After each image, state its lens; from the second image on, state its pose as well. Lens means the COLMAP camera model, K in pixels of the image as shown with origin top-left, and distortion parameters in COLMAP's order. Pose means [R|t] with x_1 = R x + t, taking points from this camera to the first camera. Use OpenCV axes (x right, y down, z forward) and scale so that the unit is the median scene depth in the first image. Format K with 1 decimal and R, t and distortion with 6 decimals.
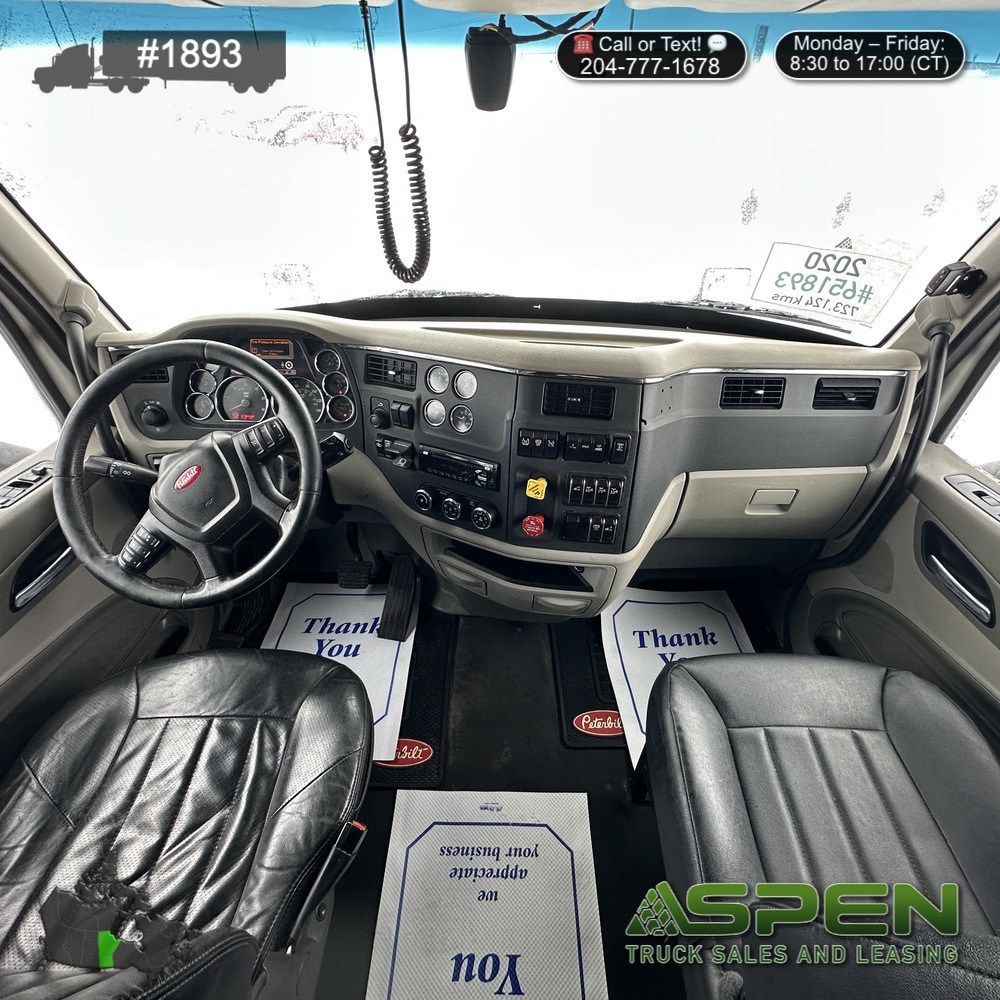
lens RADIAL K [[559.7, 0, 501.8], [0, 559.7, 501.0], [0, 0, 1]] dist [-0.032472, -0.000471]
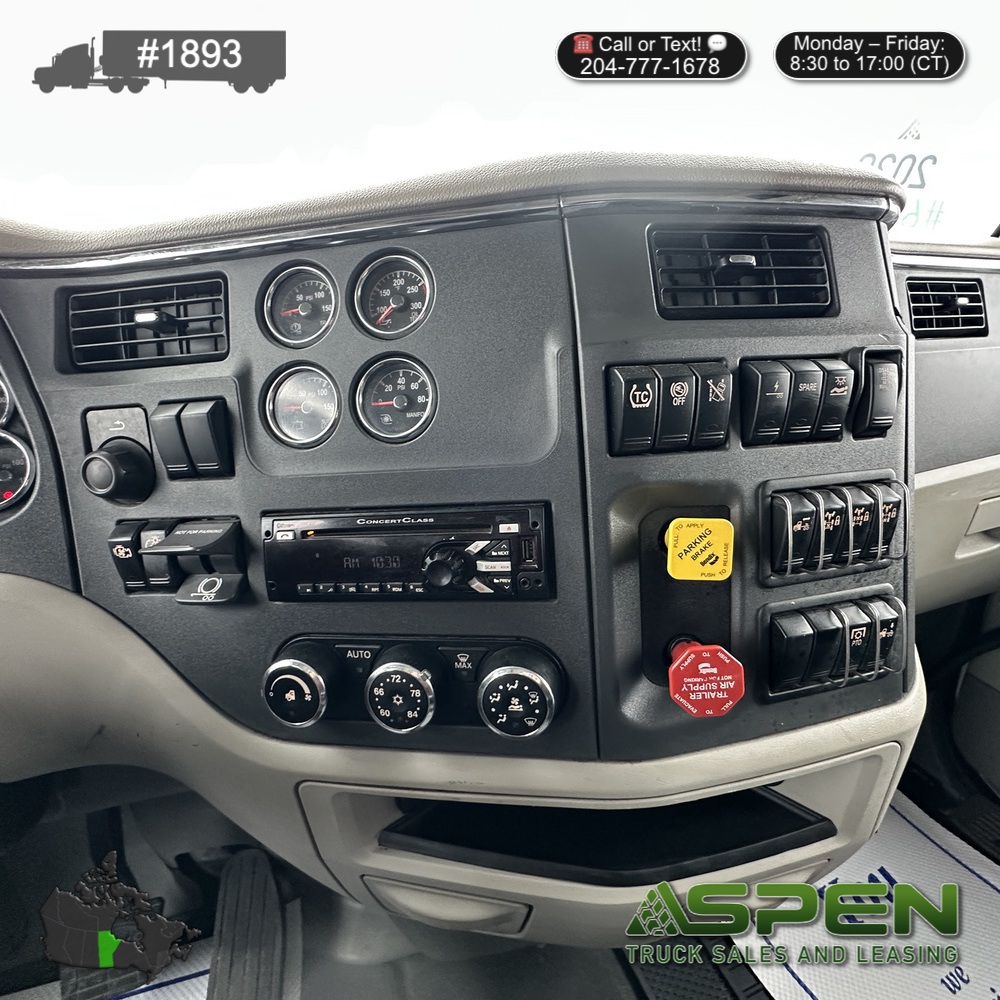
lens RADIAL K [[559.7, 0, 501.8], [0, 559.7, 501.0], [0, 0, 1]] dist [-0.032472, -0.000471]
pose [[0.938857, -0.151121, 0.309370, -0.112641], [0.238332, 0.933709, -0.267180, 0.008347], [-0.248485, 0.324577, 0.912637, 0.664228]]
